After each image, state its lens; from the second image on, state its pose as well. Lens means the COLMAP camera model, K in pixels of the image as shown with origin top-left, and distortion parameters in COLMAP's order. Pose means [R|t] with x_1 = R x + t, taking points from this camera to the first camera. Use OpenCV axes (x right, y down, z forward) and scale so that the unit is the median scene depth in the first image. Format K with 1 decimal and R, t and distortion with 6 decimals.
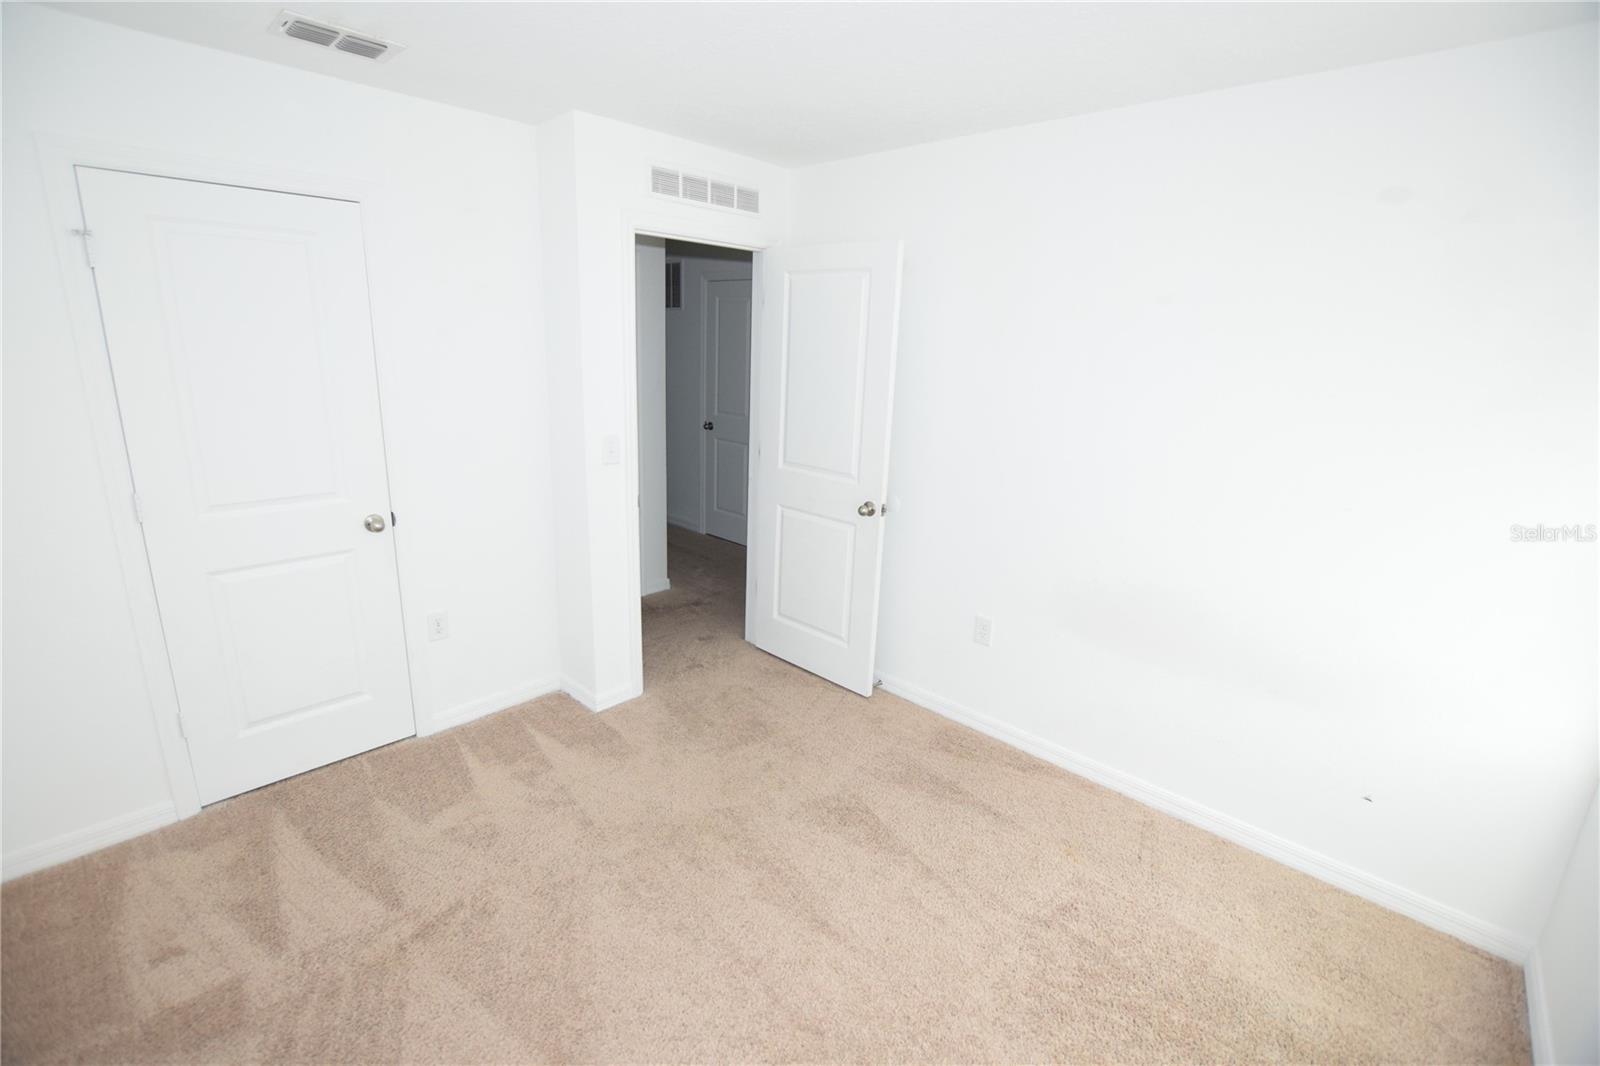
lens RADIAL K [[709.9, 0, 799.8], [0, 709.9, 534.3], [0, 0, 1]] dist [-0.005184, 0.000190]
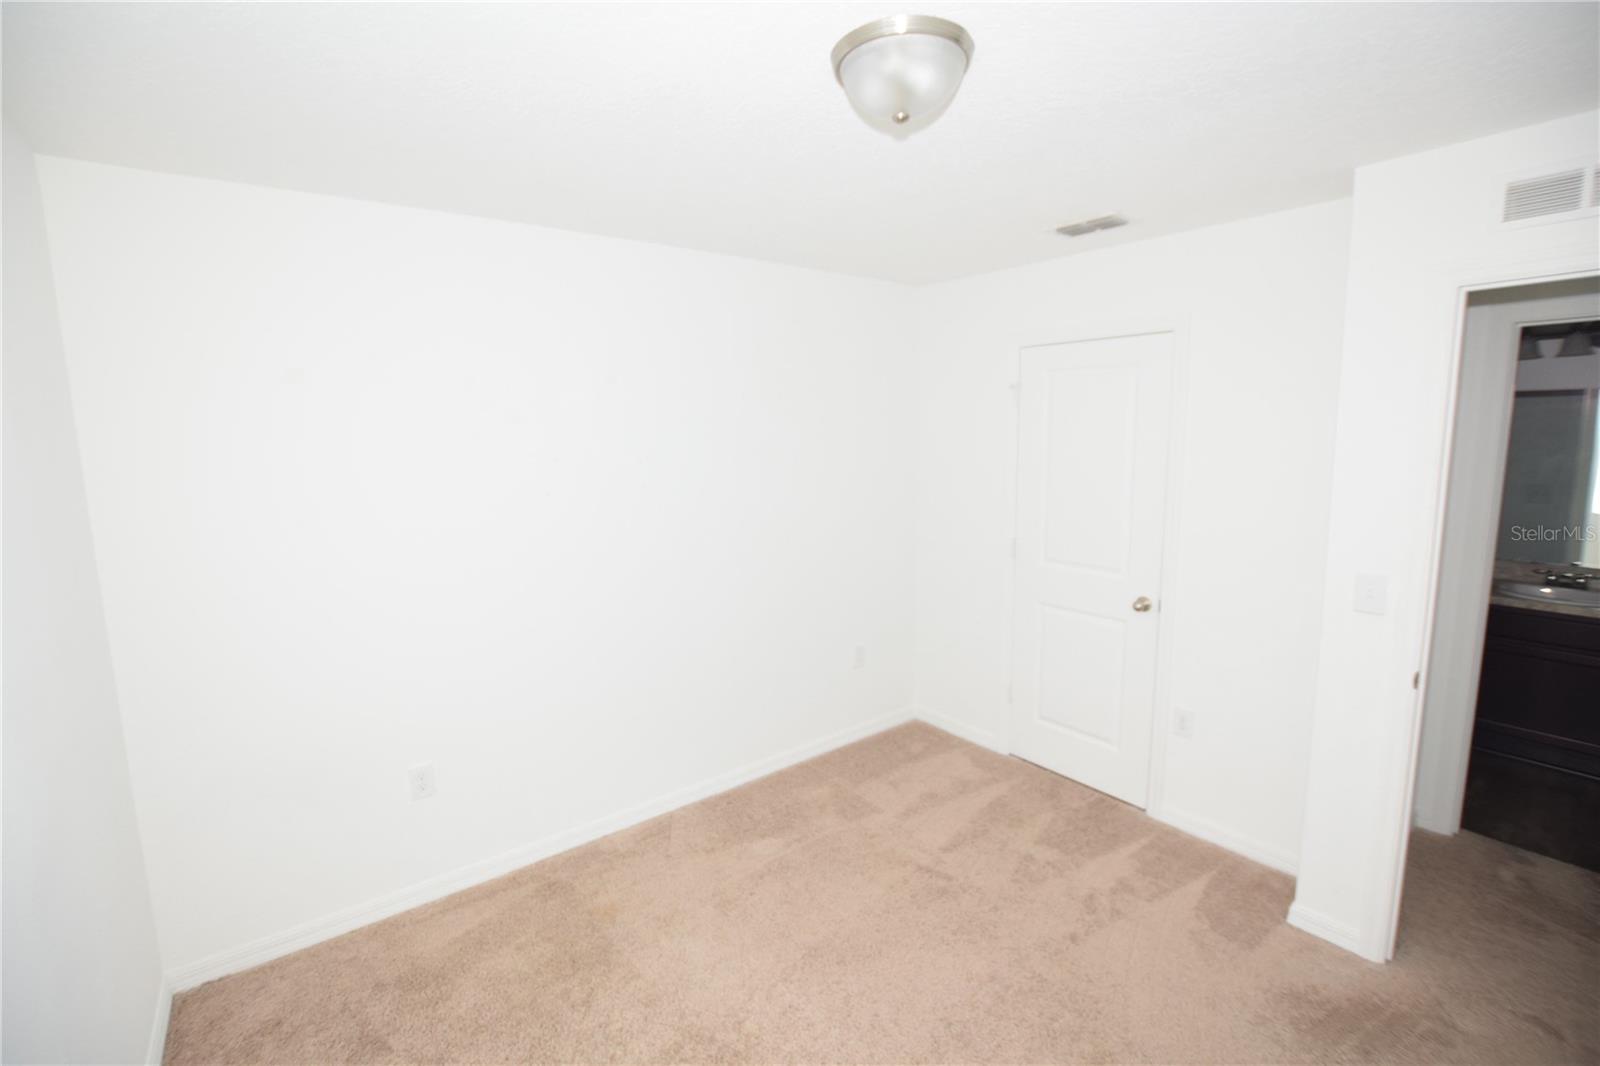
lens RADIAL K [[709.9, 0, 794.1], [0, 709.9, 536.6], [0, 0, 1]] dist [-0.005184, 0.000190]
pose [[-0.145836, 0.110955, -0.983067, 0.569465], [-0.265117, 0.952962, 0.146887, -0.132349], [0.953124, 0.282049, -0.109560, 0.542522]]
